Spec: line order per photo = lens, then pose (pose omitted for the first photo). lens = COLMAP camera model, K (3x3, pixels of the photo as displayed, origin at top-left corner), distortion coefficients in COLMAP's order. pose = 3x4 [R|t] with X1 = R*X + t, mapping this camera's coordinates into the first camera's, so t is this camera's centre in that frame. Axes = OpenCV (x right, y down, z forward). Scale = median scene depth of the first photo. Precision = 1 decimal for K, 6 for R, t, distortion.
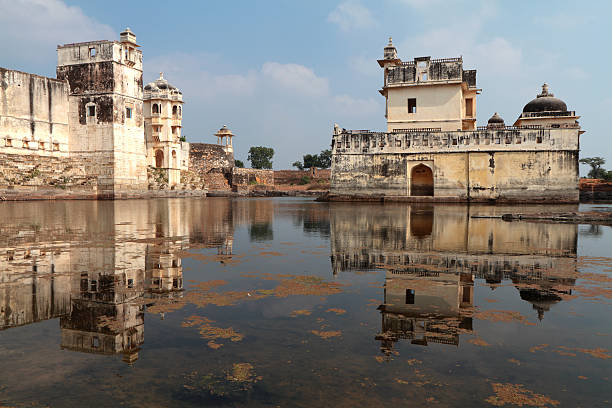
lens RADIAL K [[506.9, 0, 302.3], [0, 506.9, 201.4], [0, 0, 1]] dist [-0.006062, 0.013578]
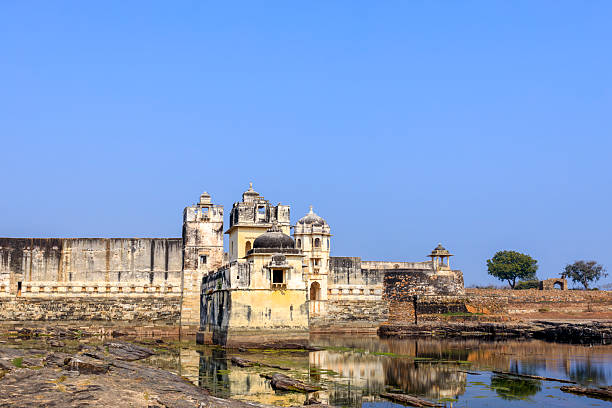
lens RADIAL K [[836.2, 0, 311.7], [0, 836.2, 199.5], [0, 0, 1]] dist [0.019449, 0.000000]
pose [[0.513407, -0.116661, -0.850179, 1.616817], [-0.018531, 0.988978, -0.146897, -0.026414], [0.857945, 0.091173, 0.505586, 0.194983]]
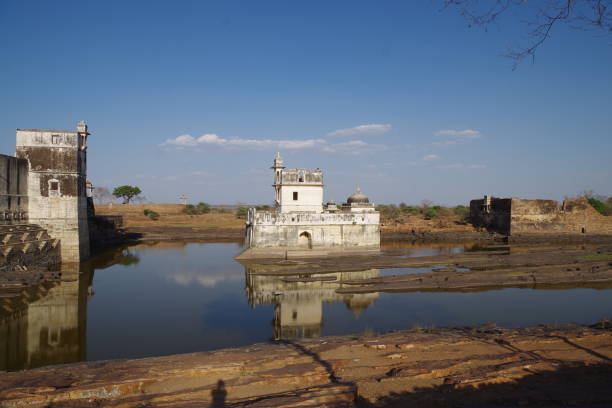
lens RADIAL K [[439.2, 0, 288.1], [0, 439.2, 199.4], [0, 0, 1]] dist [-0.006402, 0.001635]
pose [[0.854508, 0.016924, 0.519162, -0.495090], [0.005417, 0.999124, -0.041486, -0.101074], [-0.519410, 0.038262, 0.853668, -0.211469]]
